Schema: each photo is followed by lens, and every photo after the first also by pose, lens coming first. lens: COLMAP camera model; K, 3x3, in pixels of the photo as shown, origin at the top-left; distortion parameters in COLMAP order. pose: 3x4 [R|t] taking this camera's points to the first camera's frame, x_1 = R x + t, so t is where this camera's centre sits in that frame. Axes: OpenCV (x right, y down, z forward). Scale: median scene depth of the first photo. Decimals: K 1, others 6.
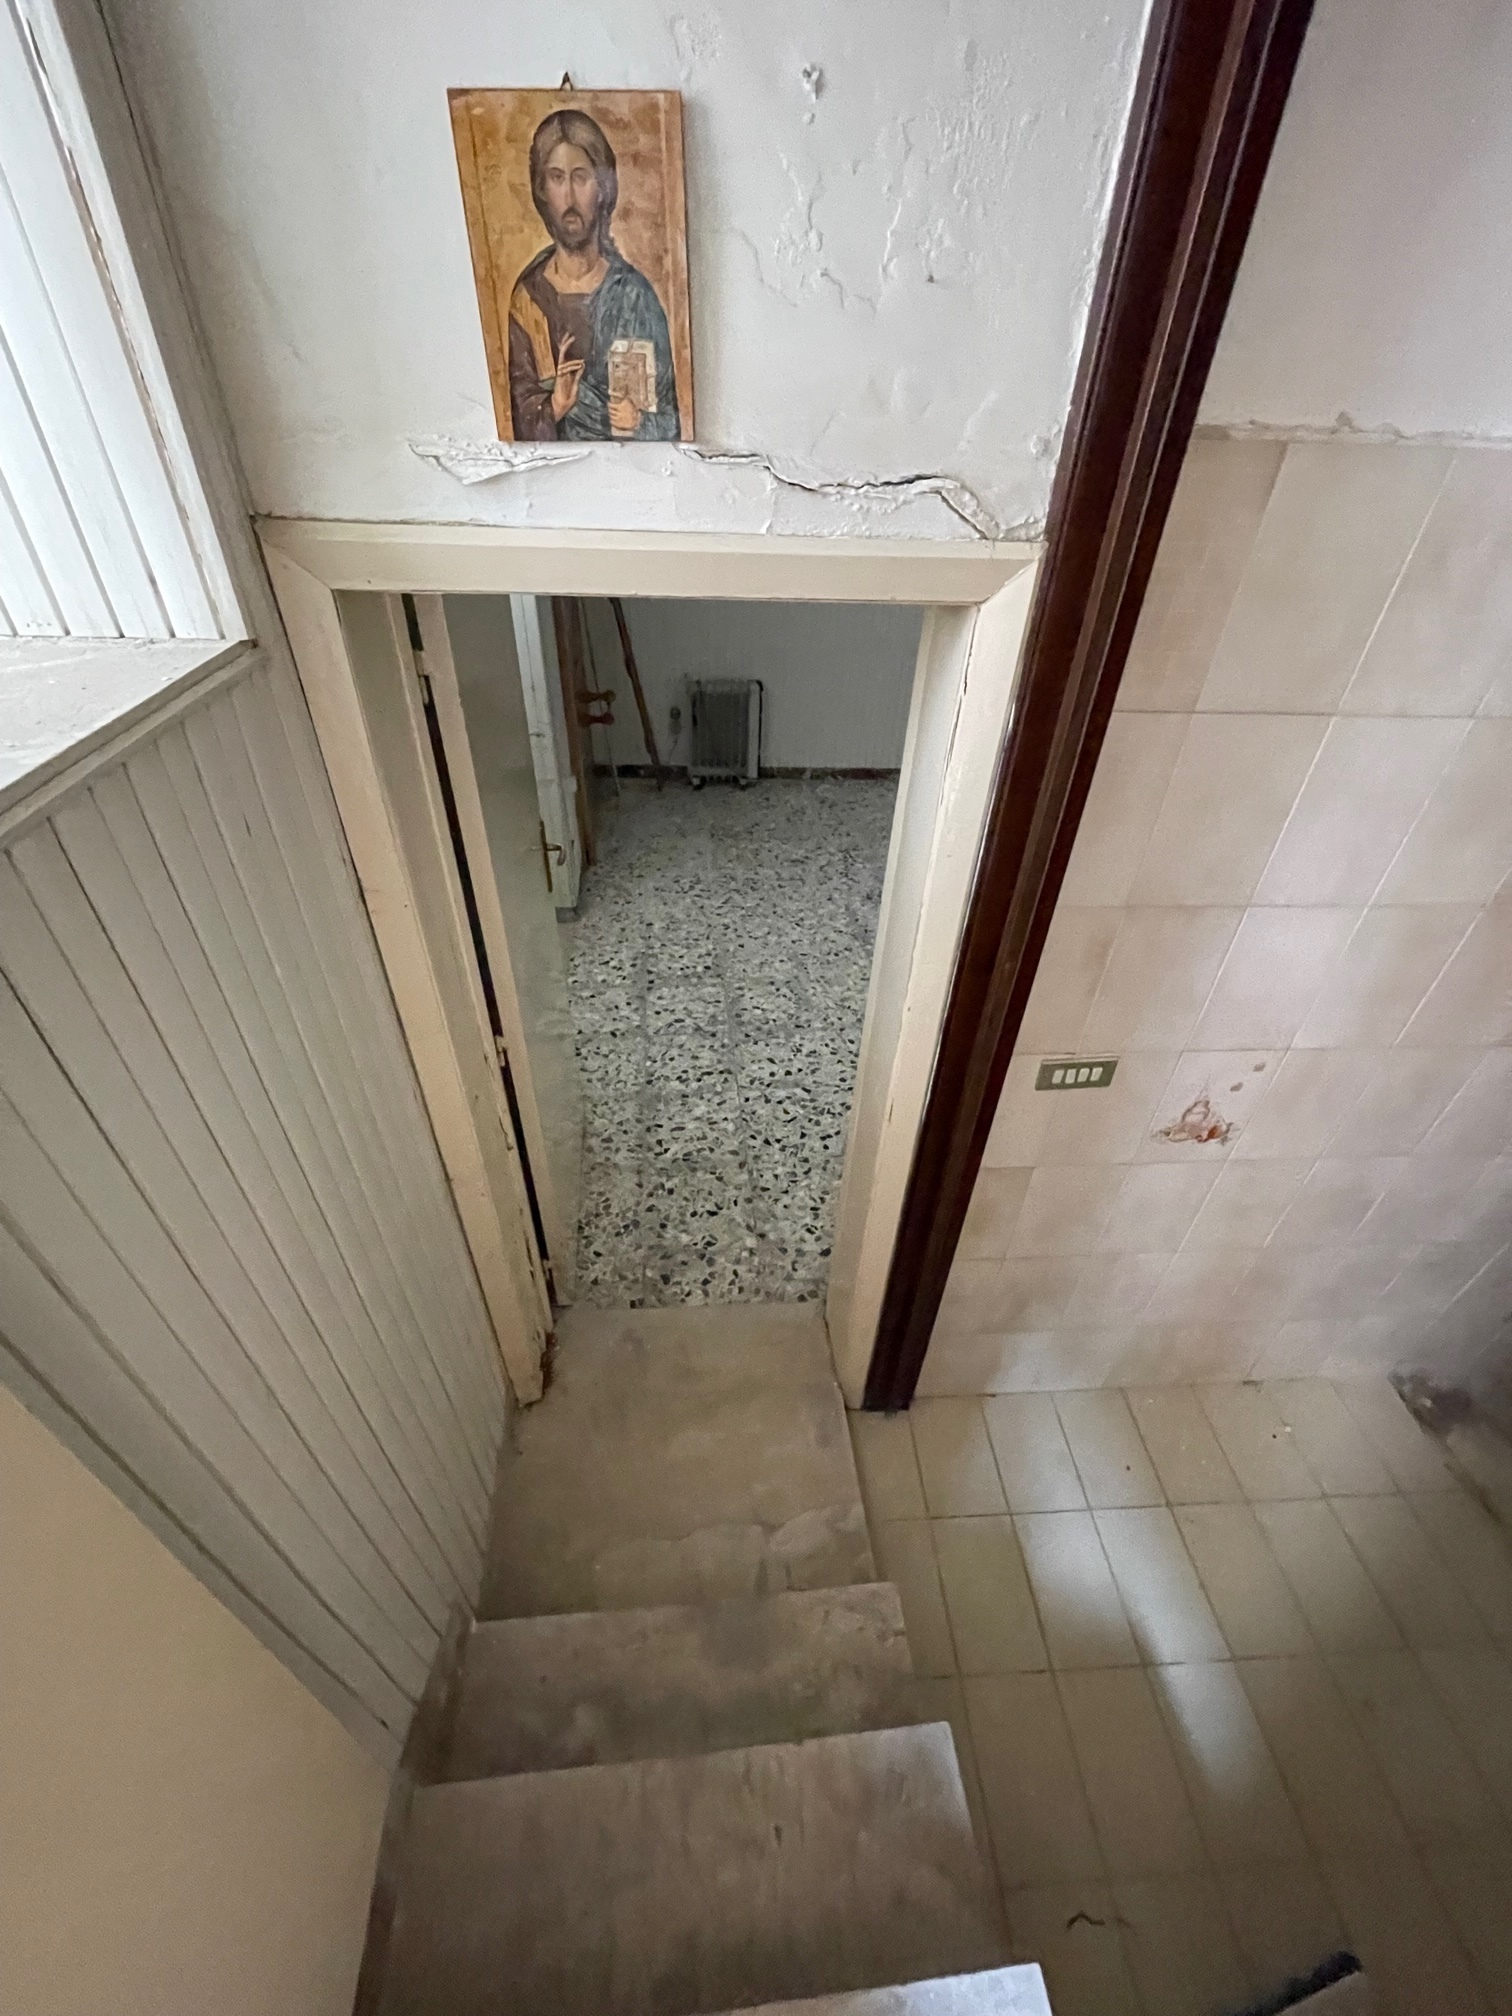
lens RADIAL K [[804.3, 0, 766.2], [0, 804.3, 1010.4], [0, 0, 1]] dist [-0.002442, -0.000020]
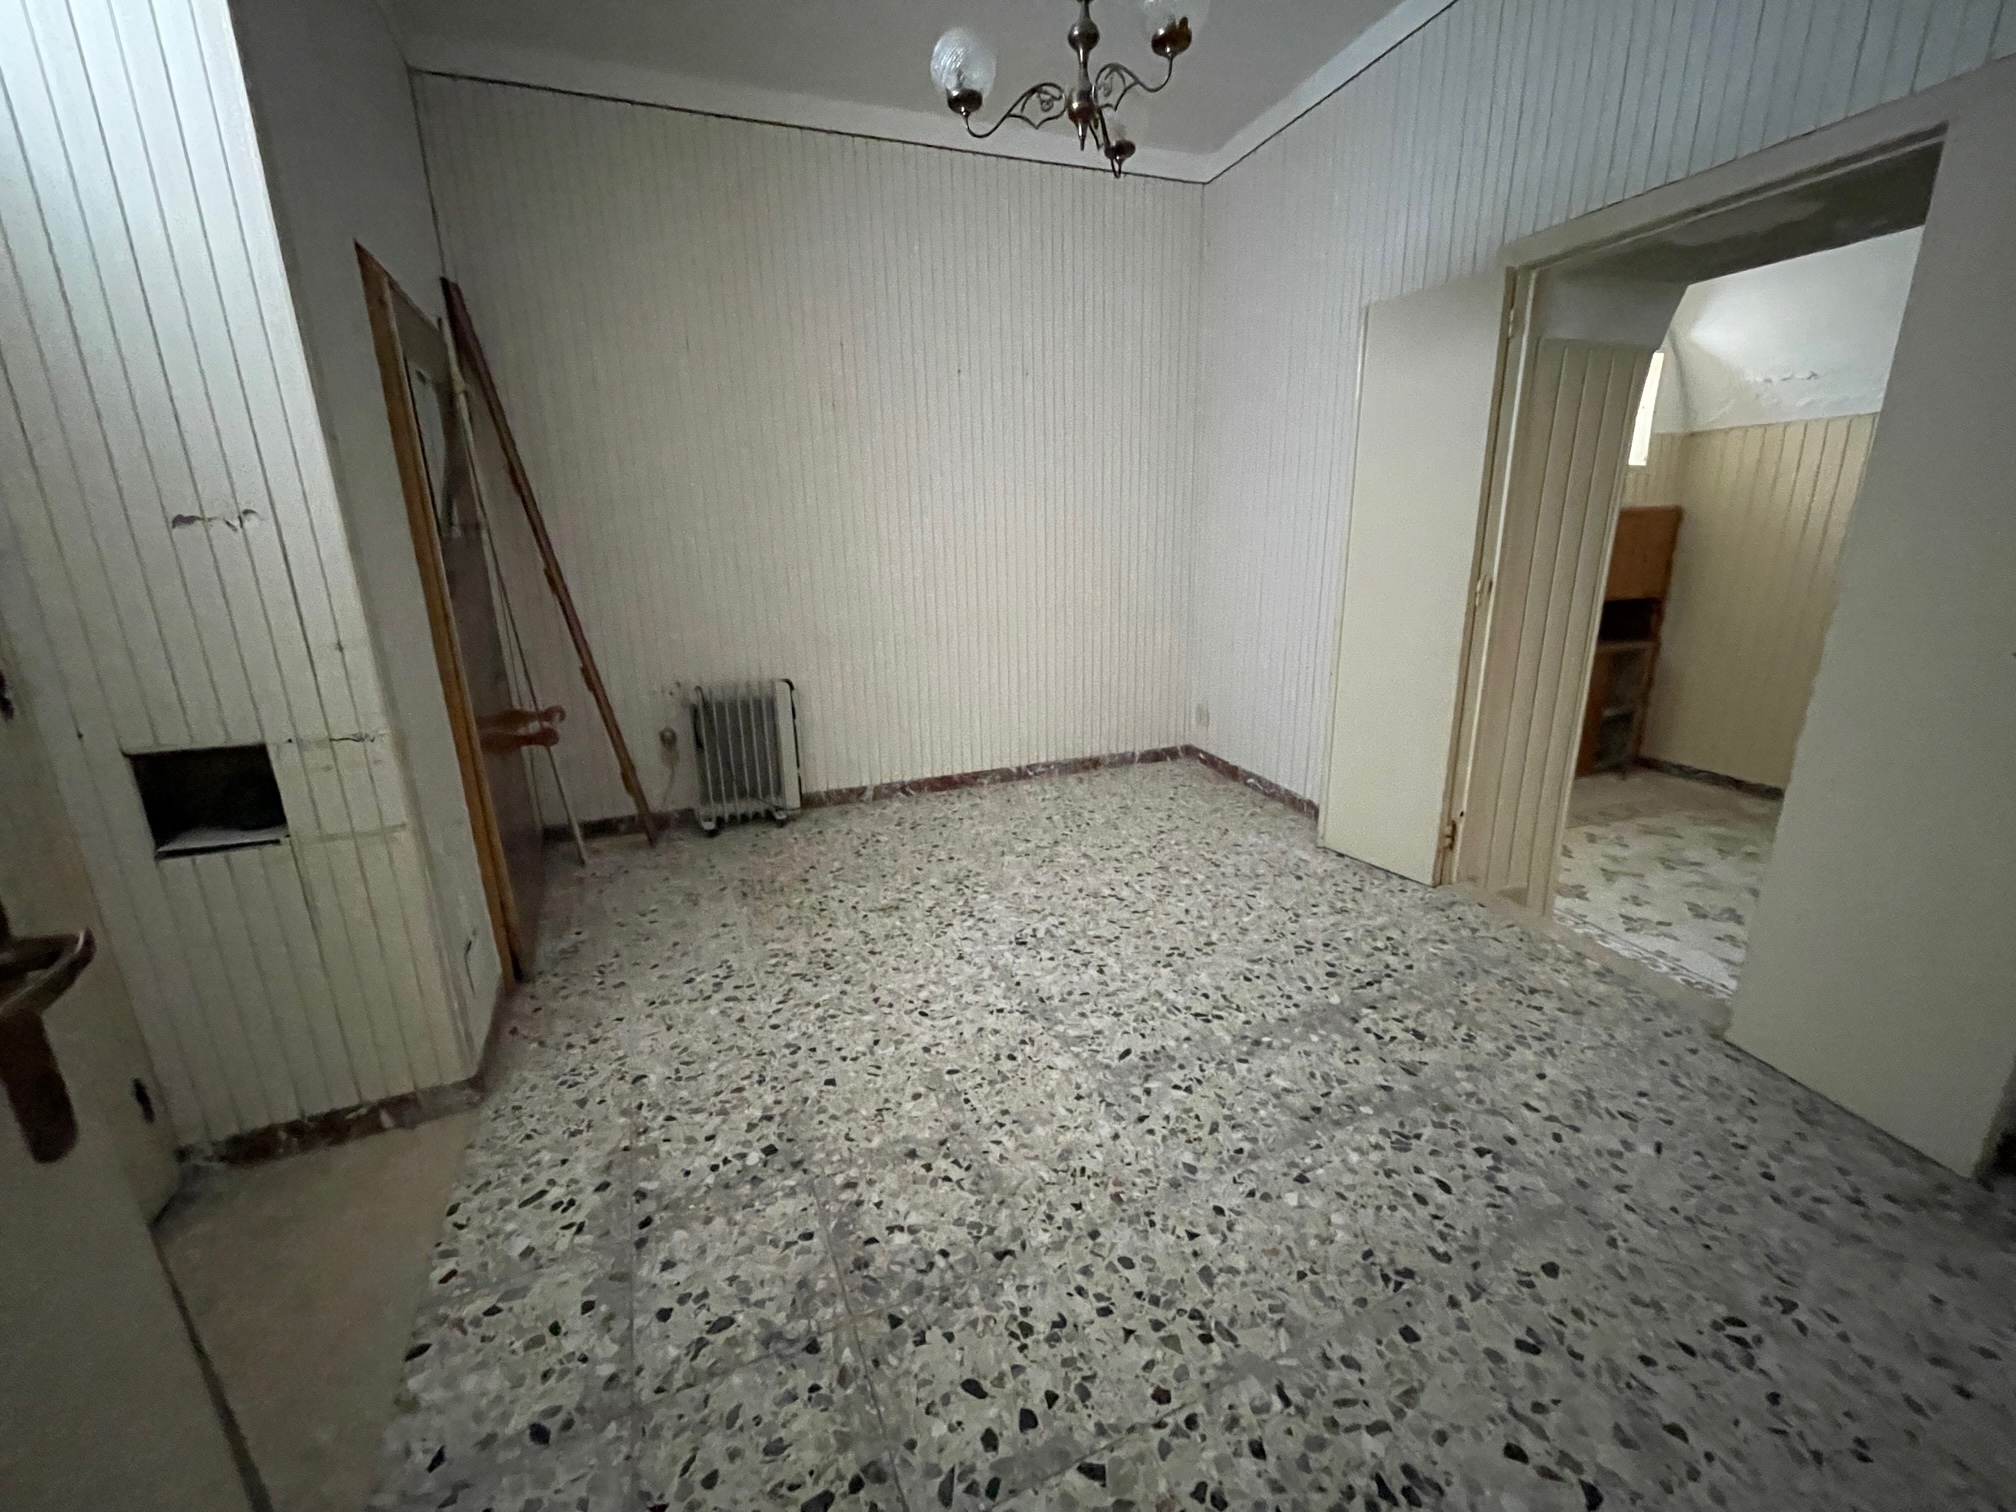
lens RADIAL K [[804.3, 0, 1015.5], [0, 804.3, 744.8], [0, 0, 1]] dist [-0.002442, -0.000020]
pose [[0.948671, -0.126210, 0.289992, -0.040120], [0.226808, 0.910523, -0.345696, -0.070807], [-0.220414, 0.393724, 0.892412, 0.416638]]
